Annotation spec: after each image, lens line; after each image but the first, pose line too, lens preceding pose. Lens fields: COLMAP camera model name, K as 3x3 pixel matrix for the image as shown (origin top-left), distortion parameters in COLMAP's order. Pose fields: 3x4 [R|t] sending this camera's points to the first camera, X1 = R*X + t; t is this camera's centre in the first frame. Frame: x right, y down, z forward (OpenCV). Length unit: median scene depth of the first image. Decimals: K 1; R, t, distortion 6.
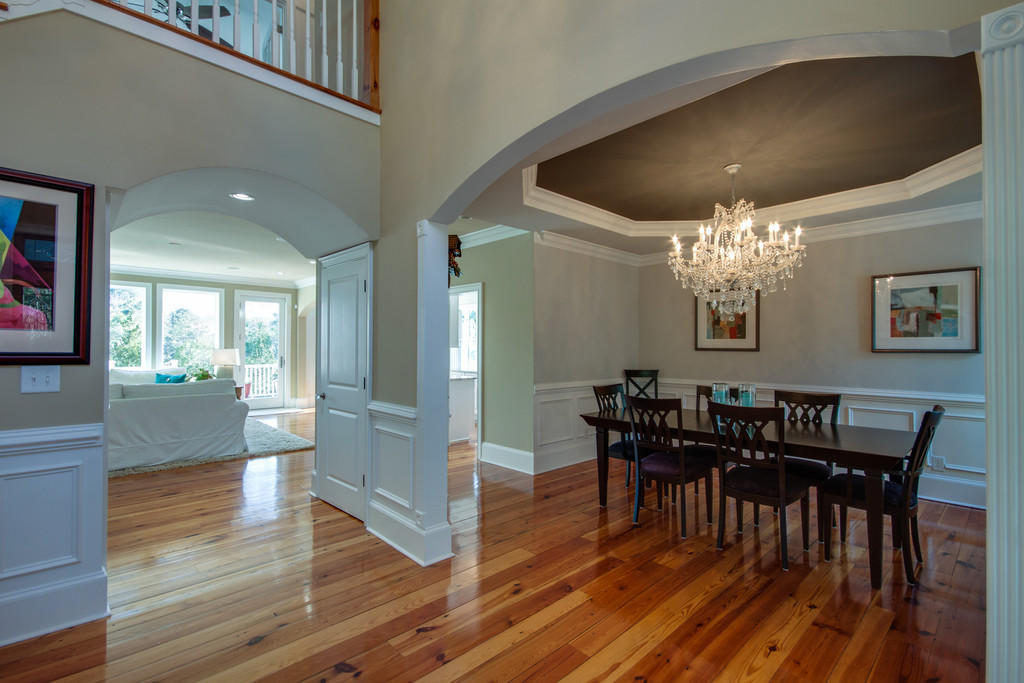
lens RADIAL K [[469.5, 0, 514.3], [0, 469.5, 343.9], [0, 0, 1]] dist [0.018176, -0.000490]
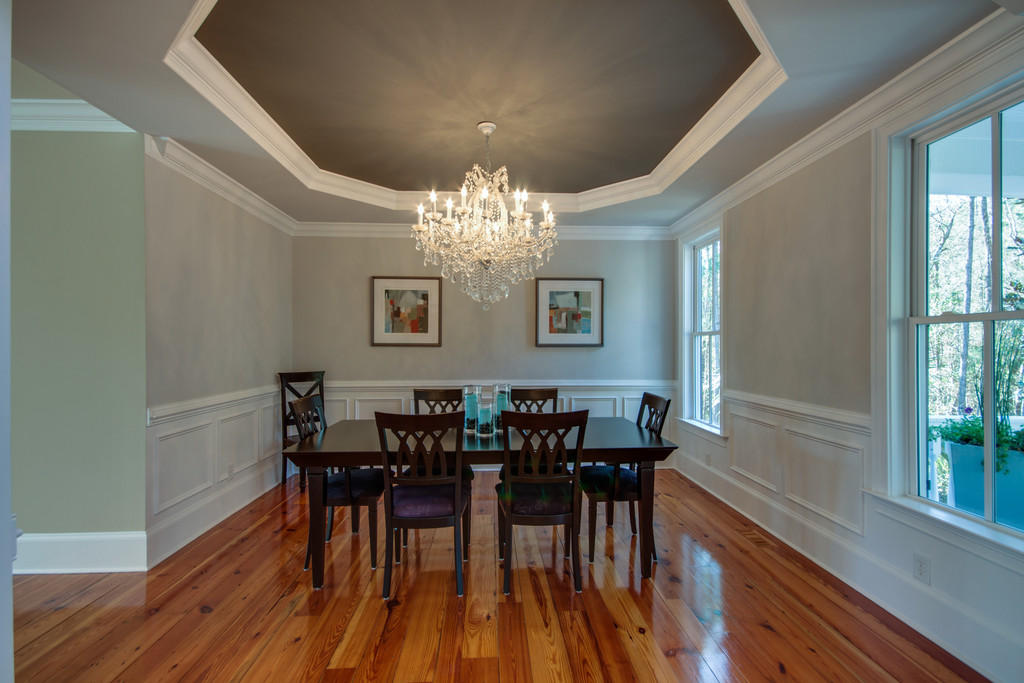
lens RADIAL K [[469.5, 0, 514.3], [0, 469.5, 343.9], [0, 0, 1]] dist [0.018176, -0.000490]
pose [[0.653944, -0.000726, 0.756543, -0.112491], [-0.004826, 0.999975, 0.005132, 0.005976], [-0.756528, -0.007007, 0.653924, 0.336203]]
